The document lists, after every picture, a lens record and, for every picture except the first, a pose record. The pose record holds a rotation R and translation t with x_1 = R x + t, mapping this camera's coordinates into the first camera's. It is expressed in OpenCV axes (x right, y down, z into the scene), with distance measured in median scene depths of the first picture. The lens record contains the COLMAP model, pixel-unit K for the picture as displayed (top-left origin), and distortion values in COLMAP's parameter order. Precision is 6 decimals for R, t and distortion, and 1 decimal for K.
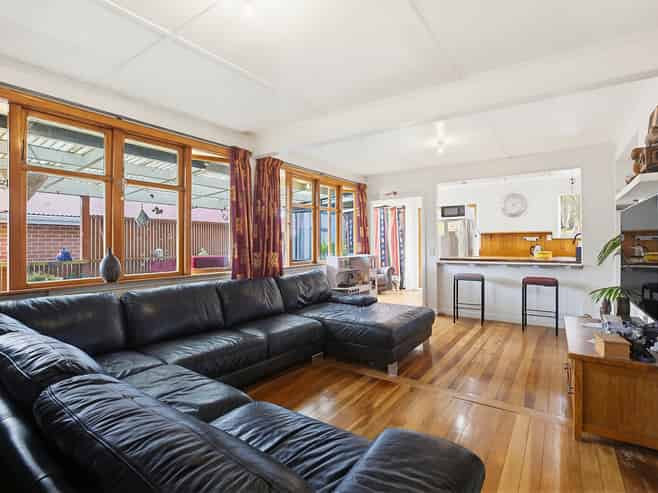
lens RADIAL K [[329.9, 0, 328.7], [0, 329.9, 243.3], [0, 0, 1]] dist [0.001394, -0.000025]
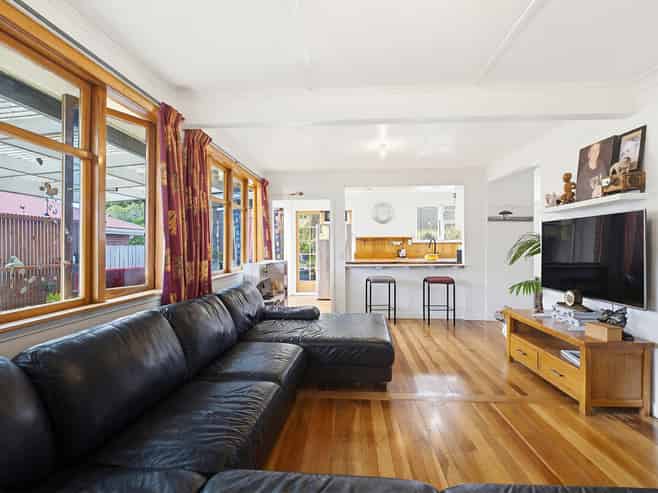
lens RADIAL K [[332.9, 0, 329.0], [0, 332.9, 246.5], [0, 0, 1]] dist [-0.000797, 0.000015]
pose [[0.857195, -0.002024, 0.514988, -0.280612], [0.002772, 0.999996, -0.000685, -0.002037], [-0.514985, 0.002015, 0.857197, 0.200592]]
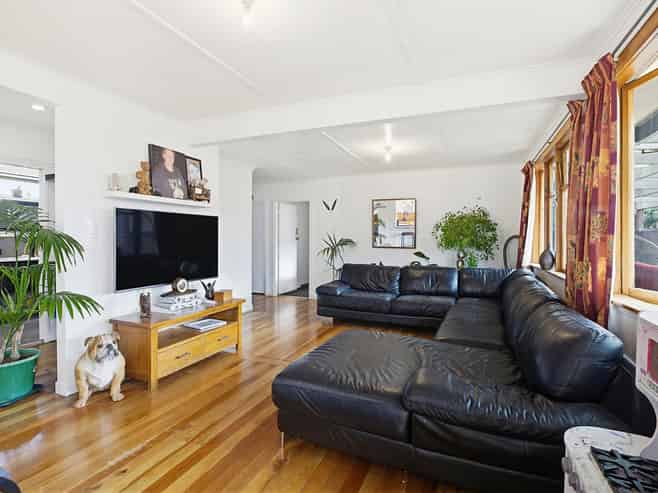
lens RADIAL K [[332.9, 0, 329.0], [0, 332.9, 246.5], [0, 0, 1]] dist [-0.000797, 0.000015]
pose [[-0.978381, 0.010555, -0.206542, 0.310654], [0.004198, 0.999505, 0.031191, -0.005834], [0.206769, 0.029649, -0.977940, 1.316429]]
